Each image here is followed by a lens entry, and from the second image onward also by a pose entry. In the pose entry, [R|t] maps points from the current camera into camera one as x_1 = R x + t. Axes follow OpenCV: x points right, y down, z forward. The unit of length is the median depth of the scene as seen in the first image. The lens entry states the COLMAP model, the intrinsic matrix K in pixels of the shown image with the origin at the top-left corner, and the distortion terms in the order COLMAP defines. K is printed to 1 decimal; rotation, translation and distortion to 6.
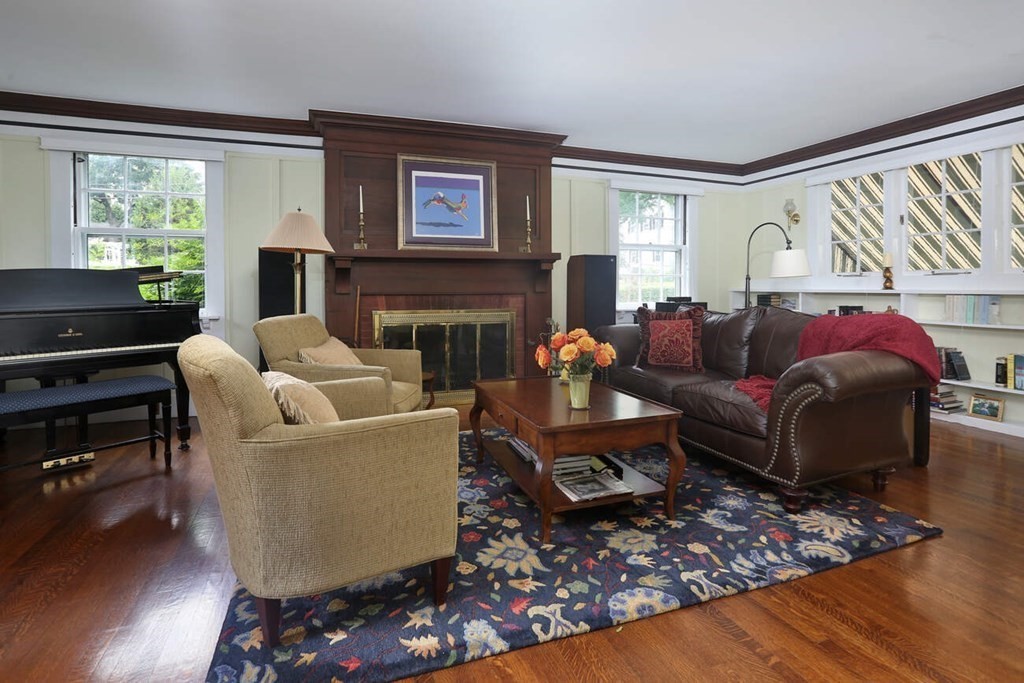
lens RADIAL K [[517.0, 0, 514.4], [0, 517.0, 292.9], [0, 0, 1]] dist [0.005779, 0.000551]
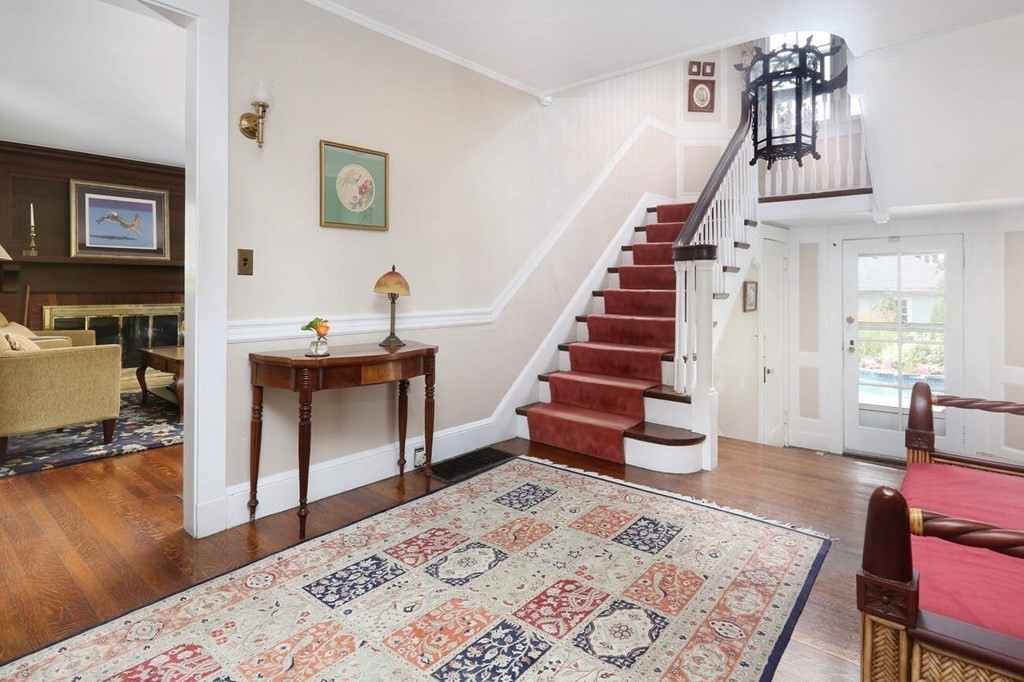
lens RADIAL K [[517.0, 0, 521.2], [0, 517.0, 283.4], [0, 0, 1]] dist [0.005779, 0.000551]
pose [[0.869272, 0.003803, 0.494319, 0.097992], [0.005973, 0.999817, -0.018197, 0.010141], [-0.494298, 0.018771, 0.869090, -0.609529]]
